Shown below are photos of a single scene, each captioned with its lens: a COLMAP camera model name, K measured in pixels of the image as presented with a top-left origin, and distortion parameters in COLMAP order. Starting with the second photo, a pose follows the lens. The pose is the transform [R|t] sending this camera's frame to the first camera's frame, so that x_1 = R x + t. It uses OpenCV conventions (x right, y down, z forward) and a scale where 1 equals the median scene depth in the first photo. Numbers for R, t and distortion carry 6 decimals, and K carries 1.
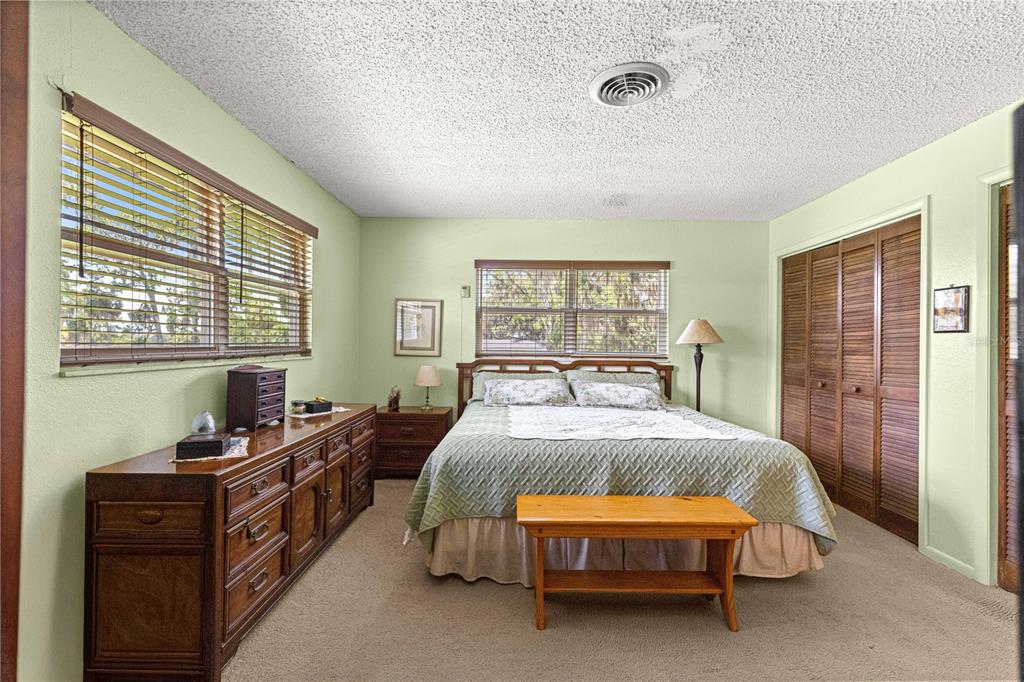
lens RADIAL K [[459.3, 0, 507.4], [0, 459.3, 342.0], [0, 0, 1]] dist [0.019252, -0.000083]
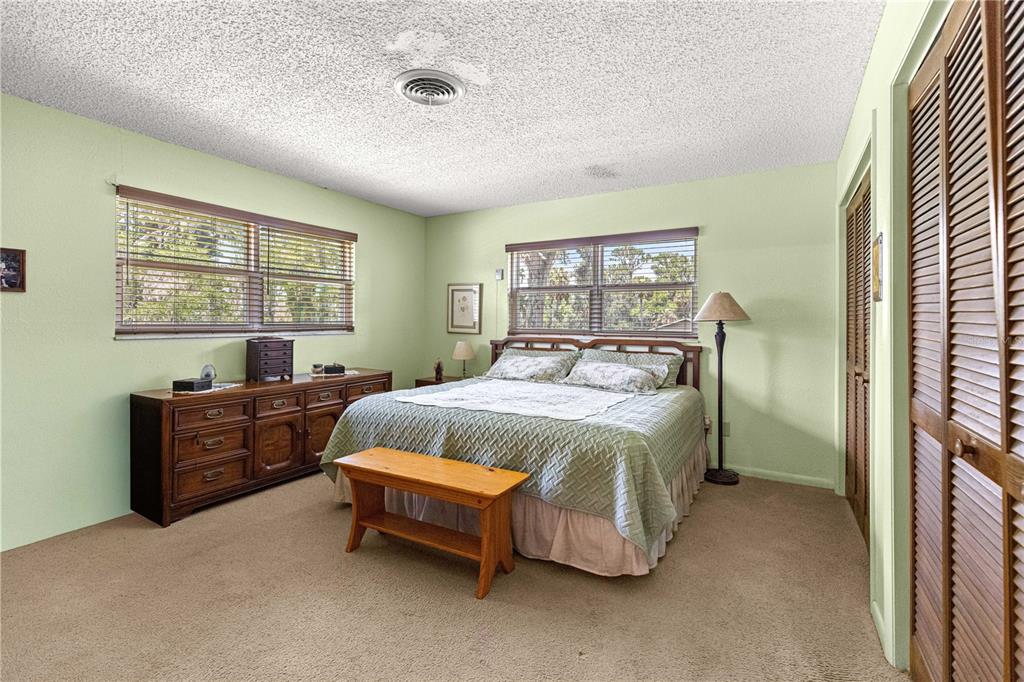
lens RADIAL K [[459.3, 0, 503.2], [0, 459.3, 320.8], [0, 0, 1]] dist [0.019252, -0.000083]
pose [[0.866786, -0.006726, -0.498635, 0.535504], [0.004332, 0.999973, -0.005958, 0.007326], [0.498662, 0.003004, 0.866791, 0.070771]]
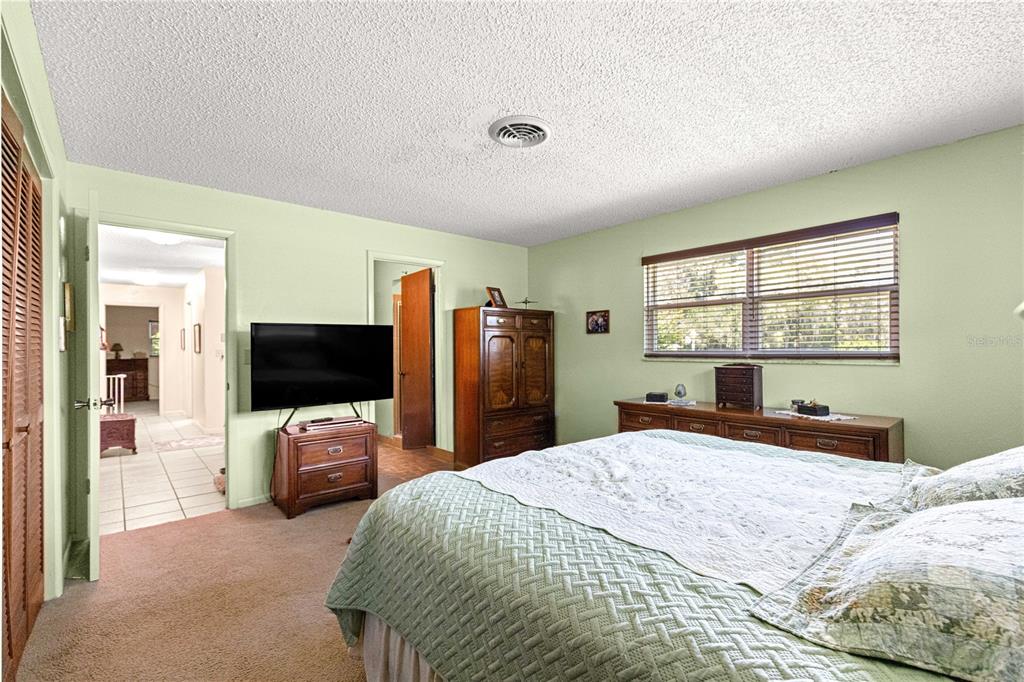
lens RADIAL K [[459.3, 0, 518.3], [0, 459.3, 346.1], [0, 0, 1]] dist [0.019252, -0.000083]
pose [[-0.735598, -0.007987, -0.677372, 0.600425], [0.001353, 0.999911, -0.013259, 0.009579], [0.677417, -0.010669, -0.735522, 1.035945]]
